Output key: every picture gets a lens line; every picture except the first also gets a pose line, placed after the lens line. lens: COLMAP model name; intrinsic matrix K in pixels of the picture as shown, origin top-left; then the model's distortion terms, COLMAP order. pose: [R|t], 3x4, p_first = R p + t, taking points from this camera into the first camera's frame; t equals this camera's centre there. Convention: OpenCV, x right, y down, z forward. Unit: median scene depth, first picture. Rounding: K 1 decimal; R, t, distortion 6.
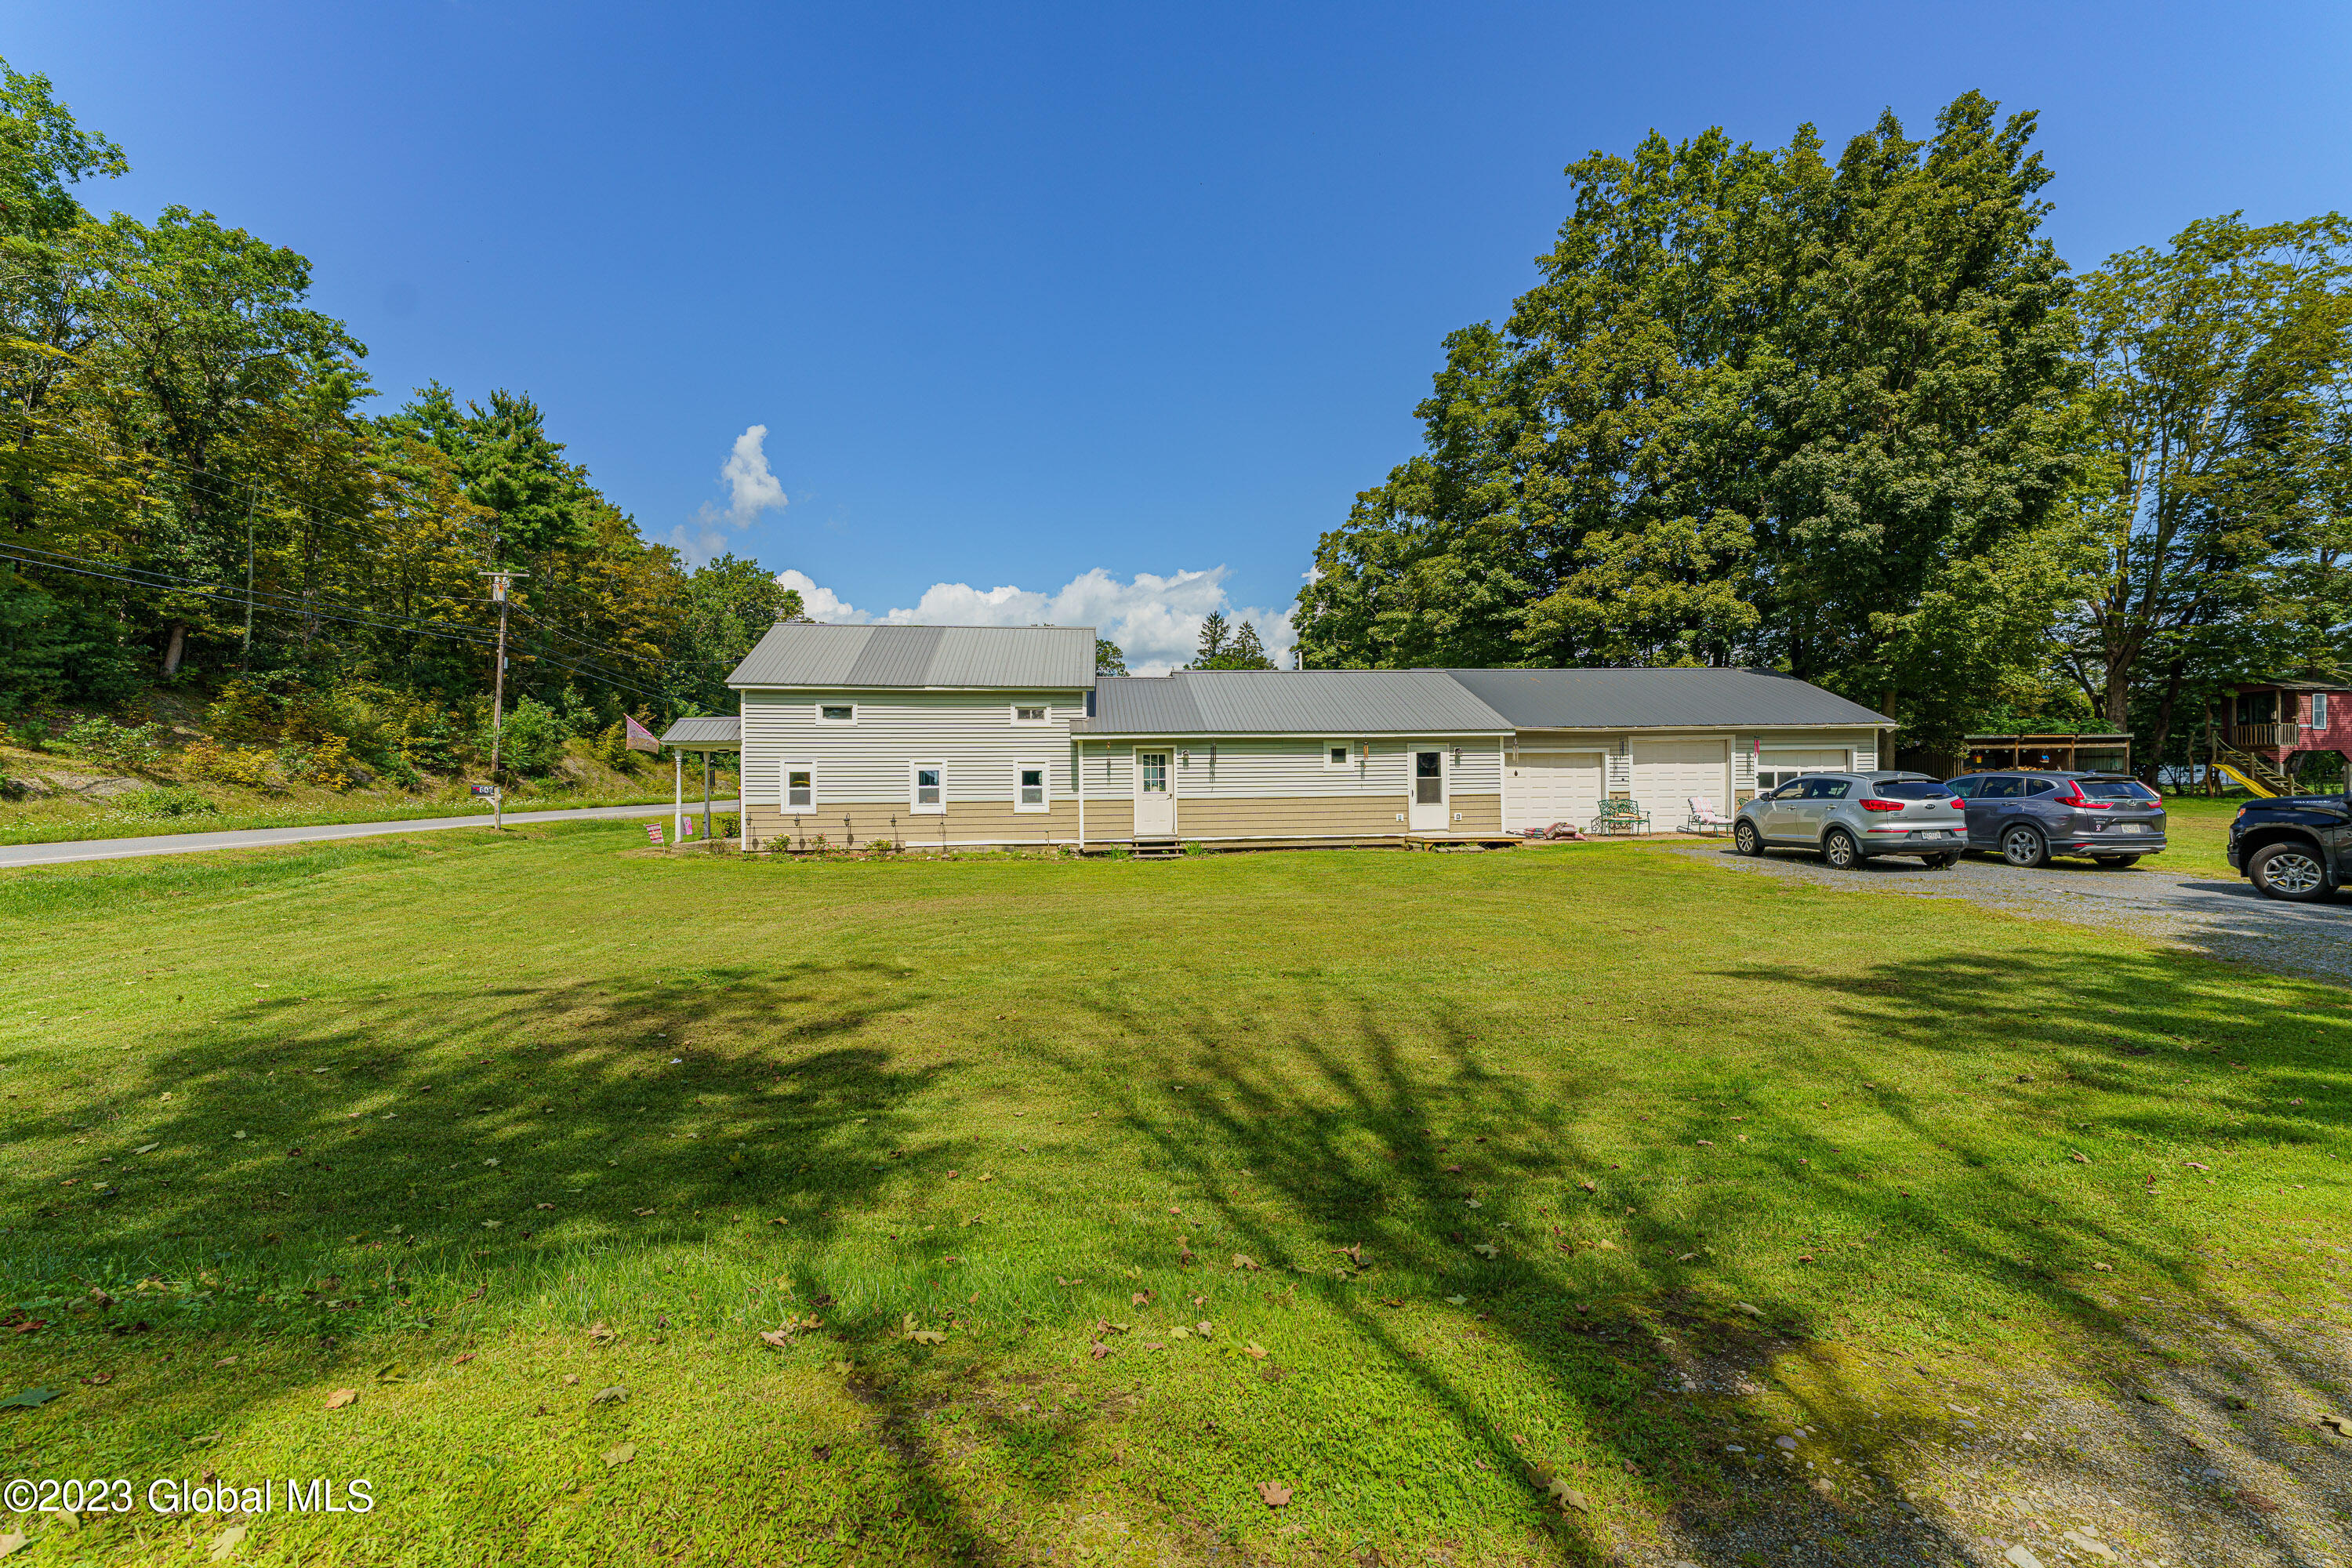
lens RADIAL K [[962.0, 0, 1164.0], [0, 962.0, 781.1], [0, 0, 1]] dist [-0.004771, 0.000508]
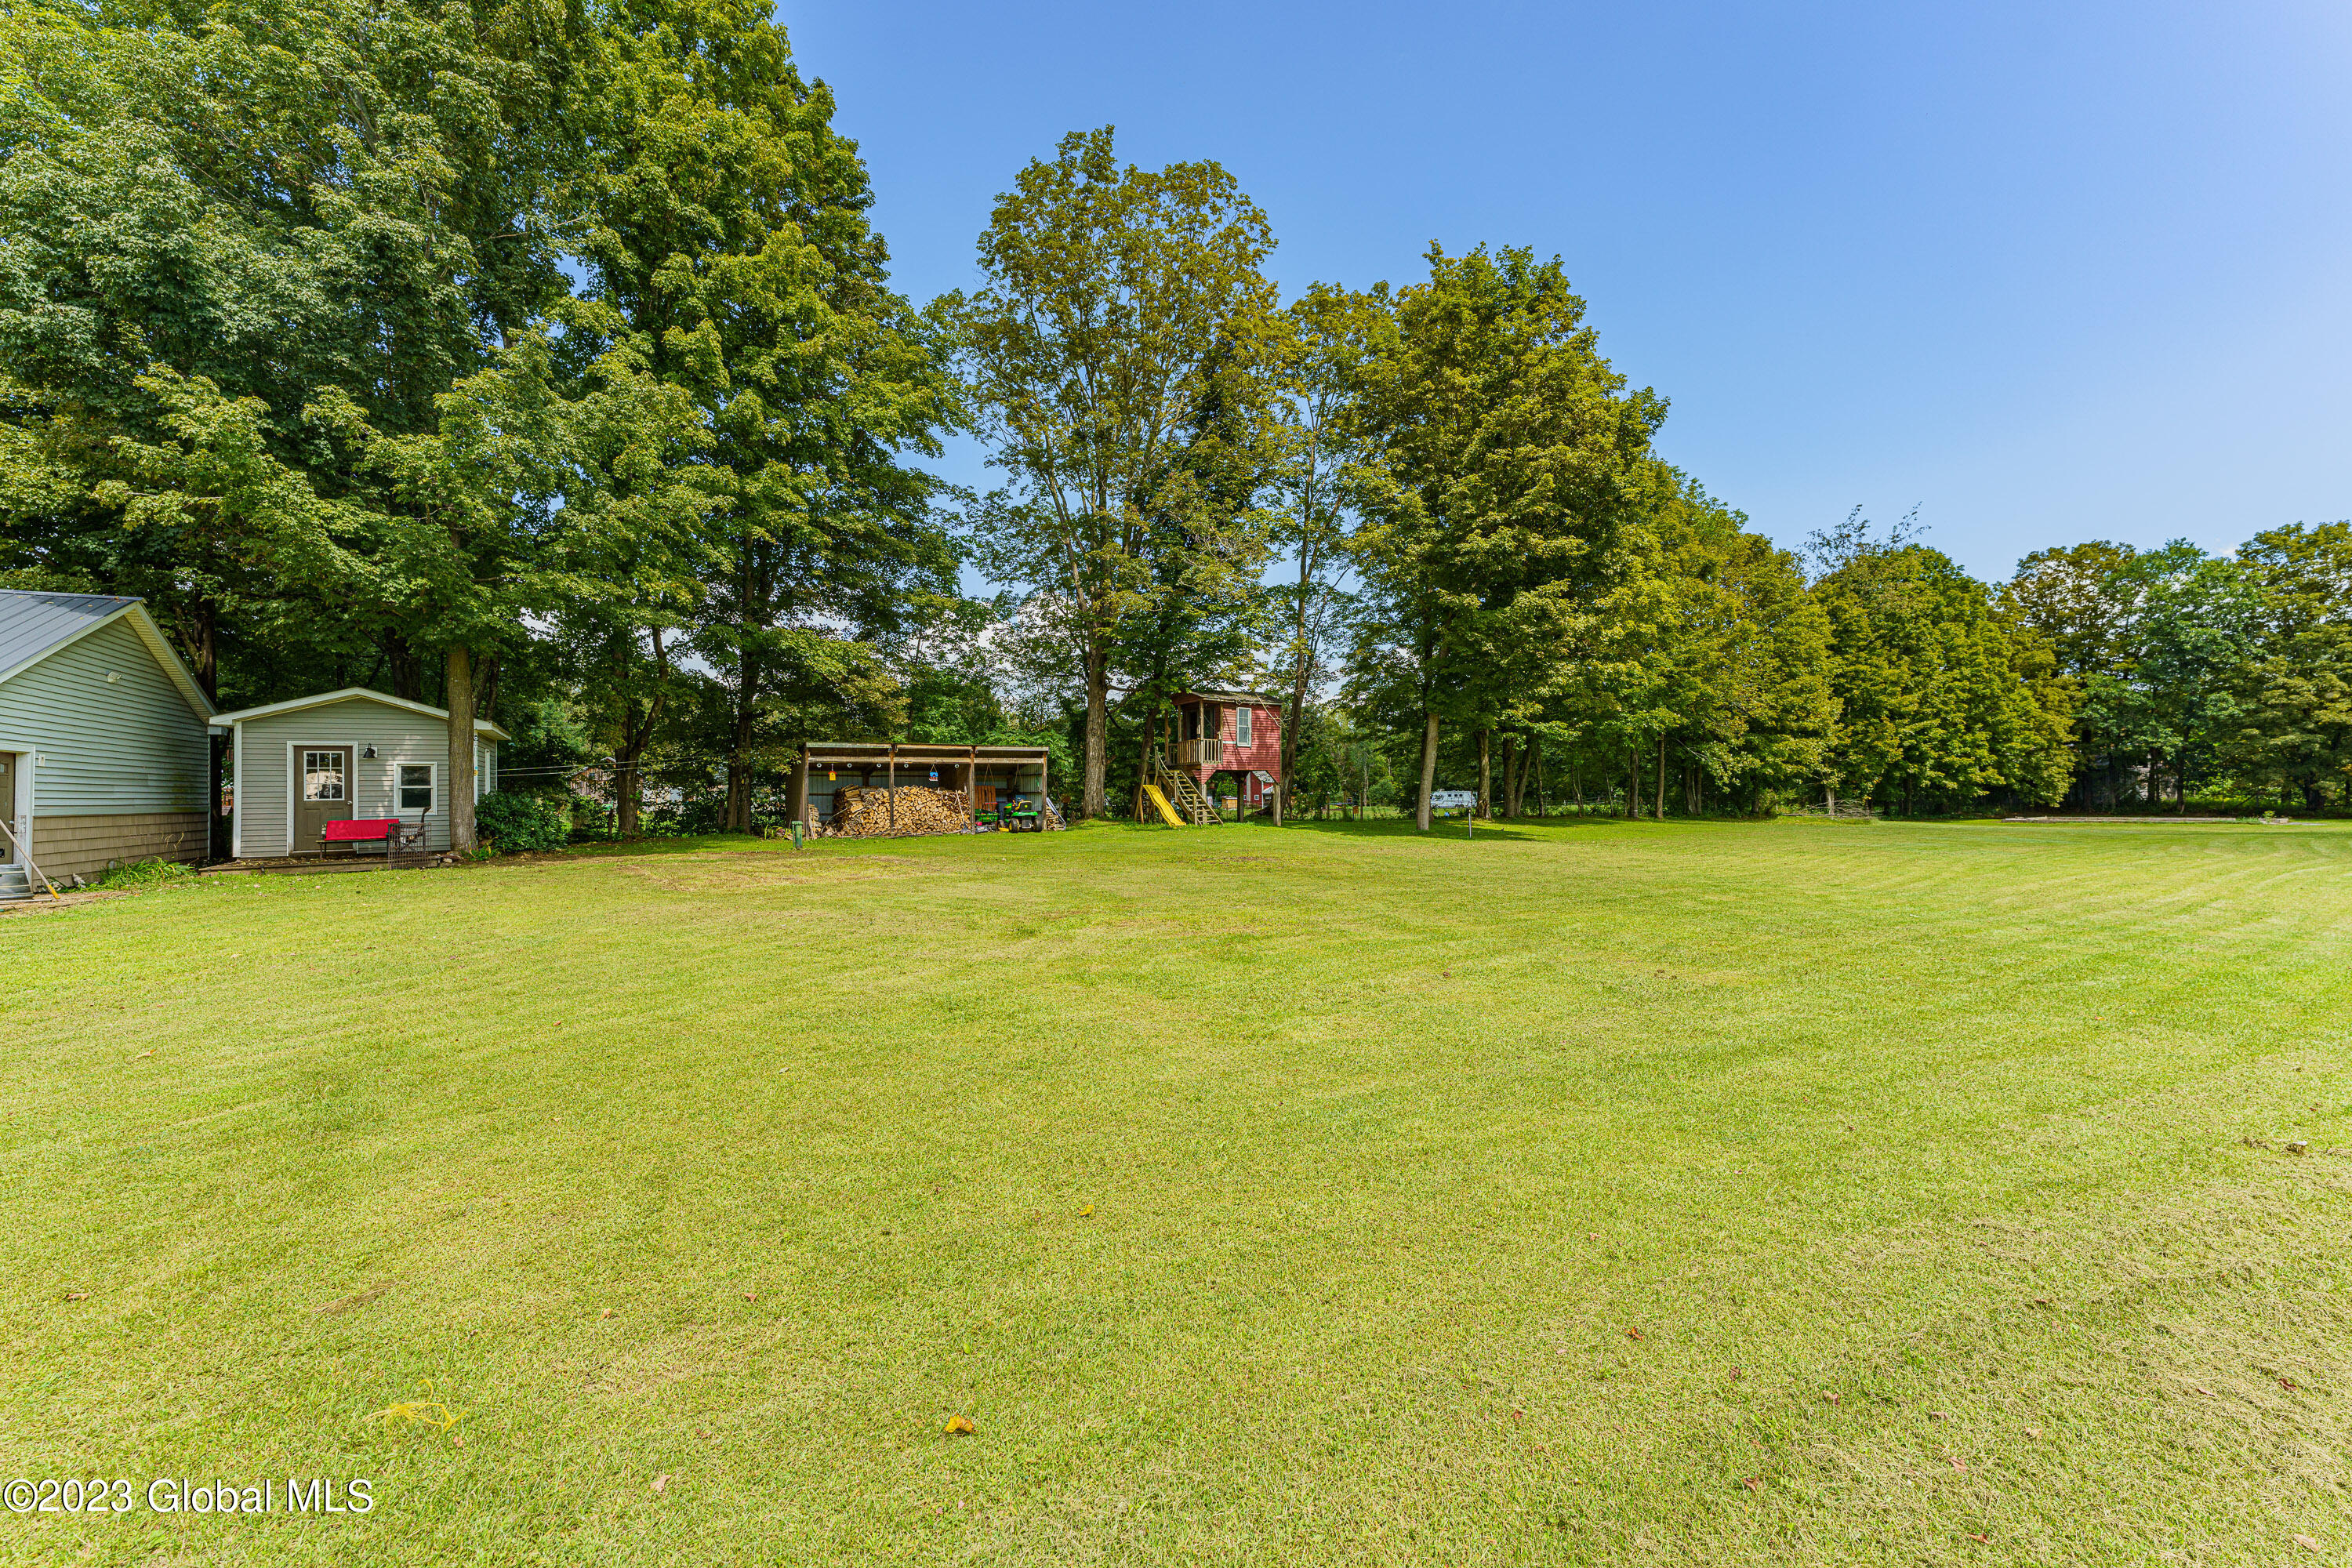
lens RADIAL K [[962.0, 0, 1169.5], [0, 962.0, 777.9], [0, 0, 1]] dist [-0.004771, 0.000508]
pose [[0.905761, 0.008775, 0.423697, 1.144000], [0.003356, 0.999606, -0.027876, 0.000818], [-0.423775, 0.026671, 0.905375, 0.313564]]
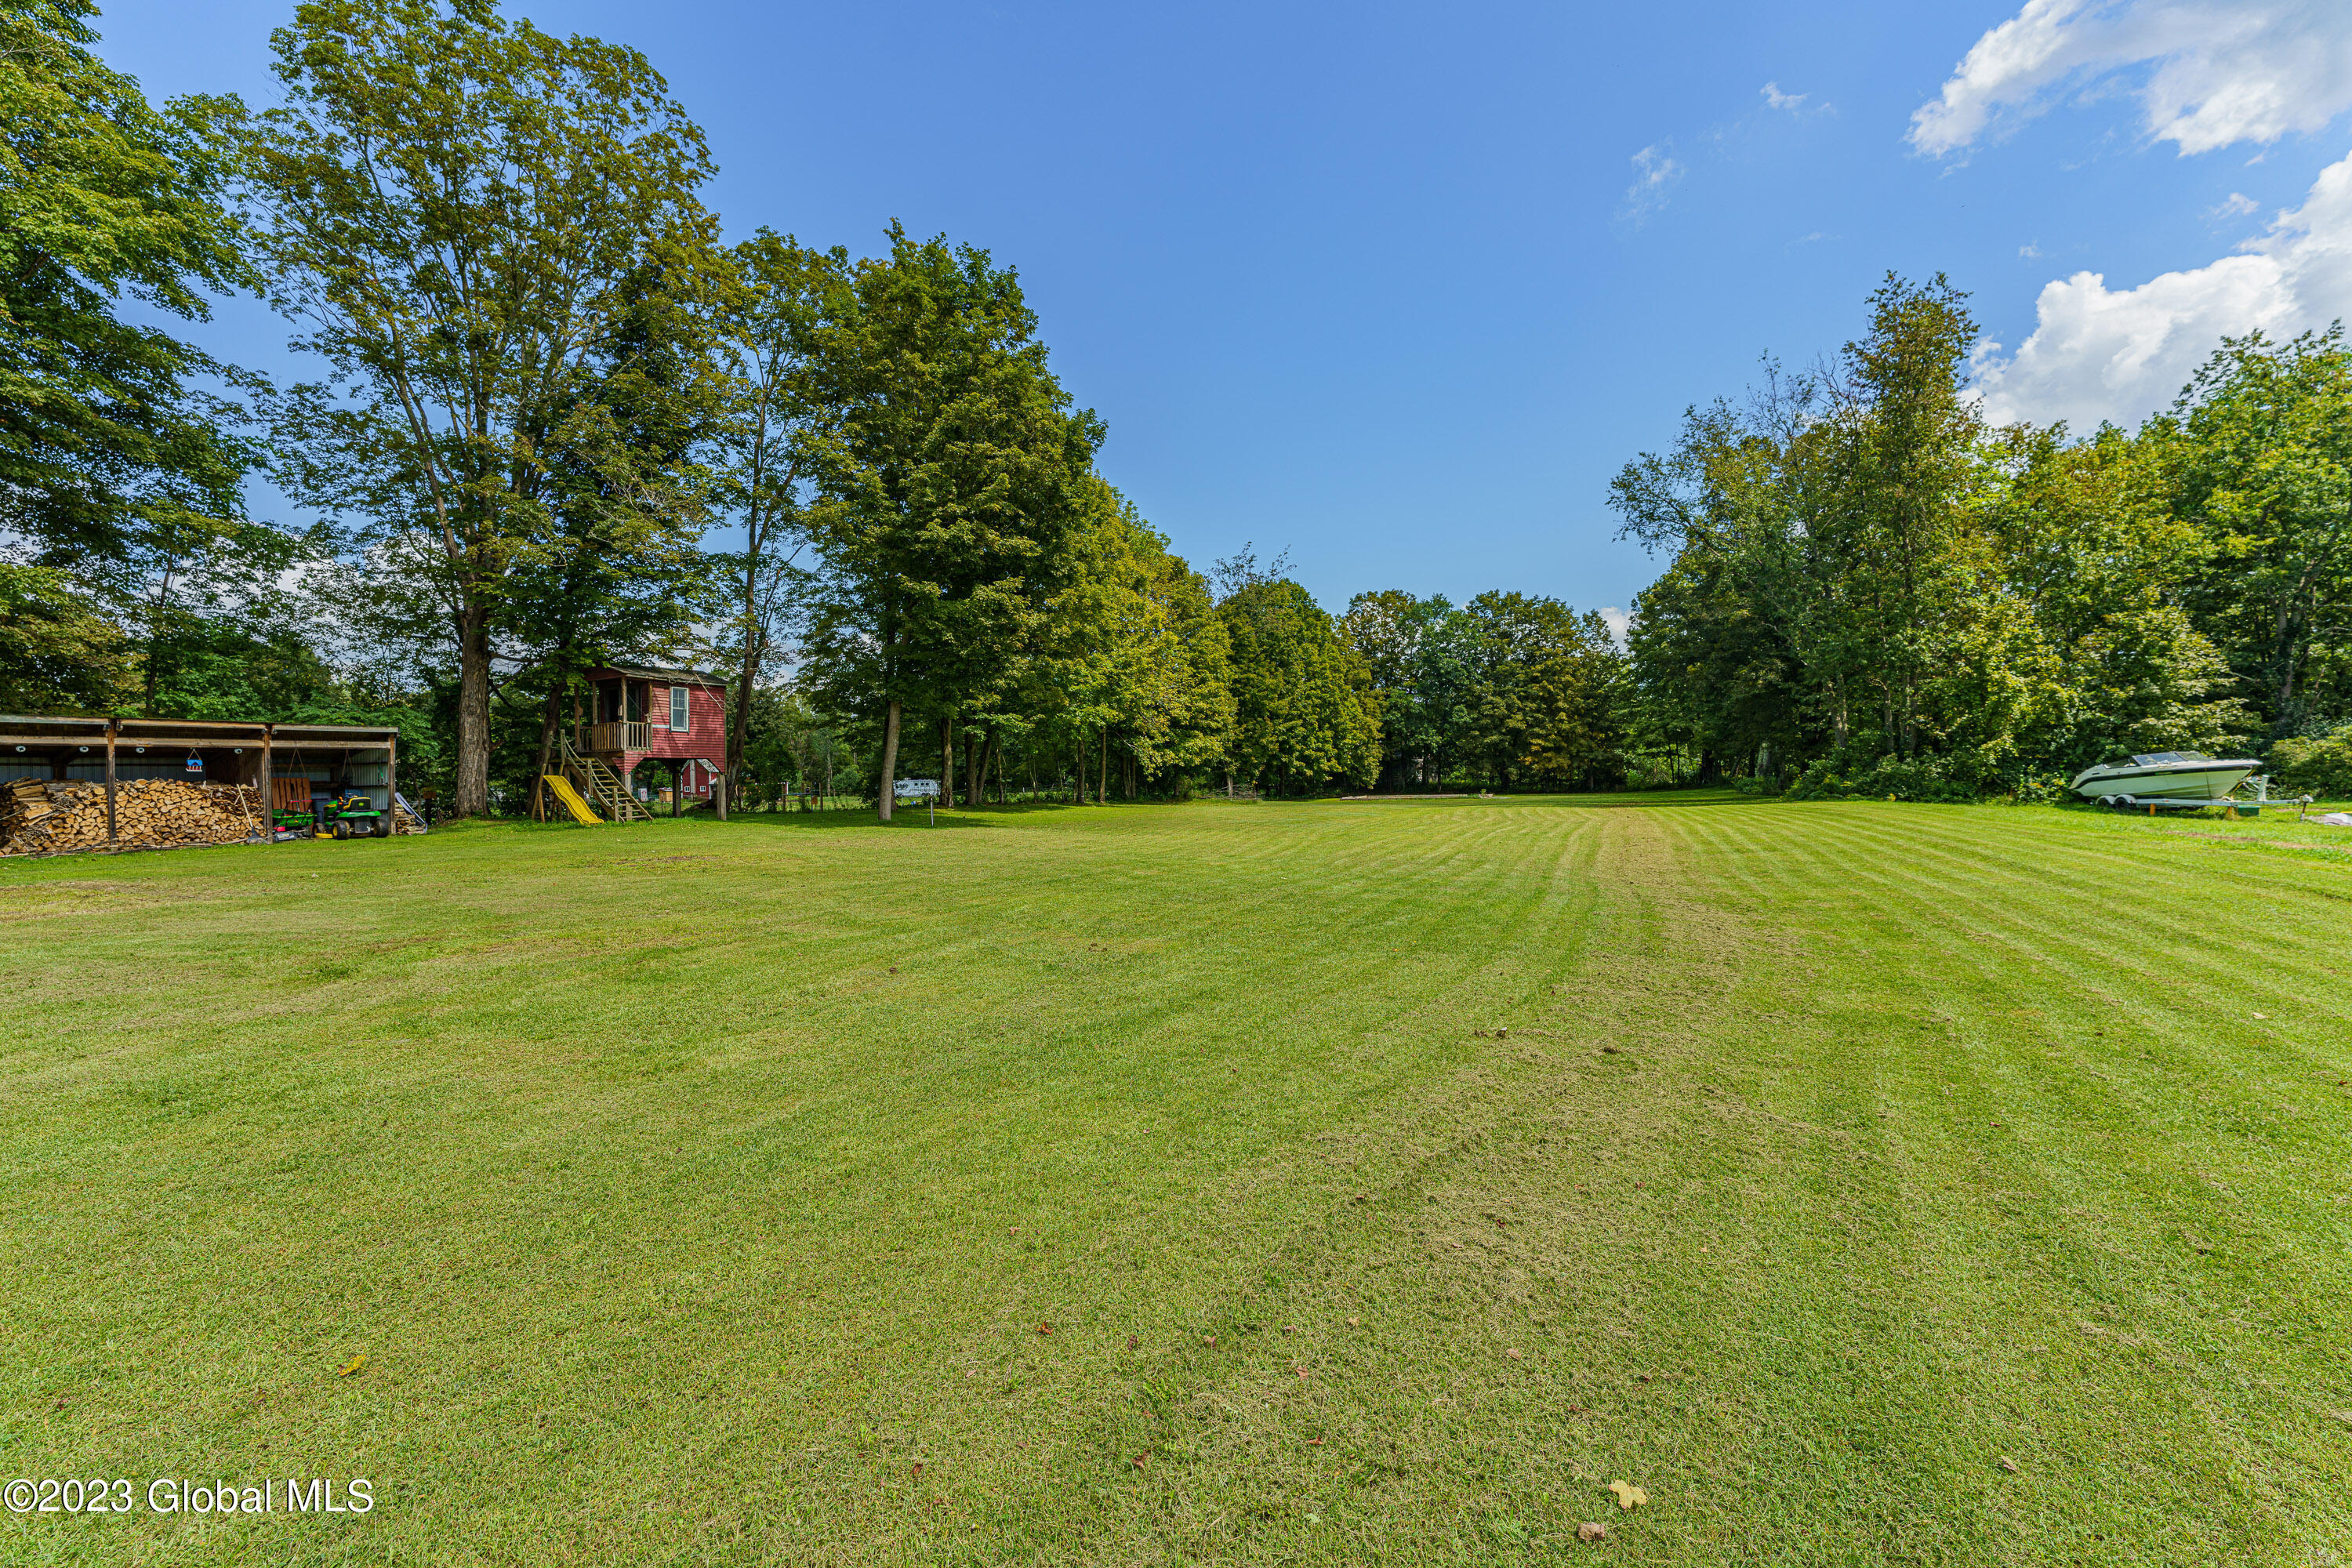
lens RADIAL K [[962.0, 0, 1173.6], [0, 962.0, 777.8], [0, 0, 1]] dist [-0.004771, 0.000508]
pose [[0.556493, -0.001675, 0.830850, 1.161096], [0.018641, 0.999771, -0.010470, 0.001004], [-0.830643, 0.021314, 0.556397, 0.319940]]
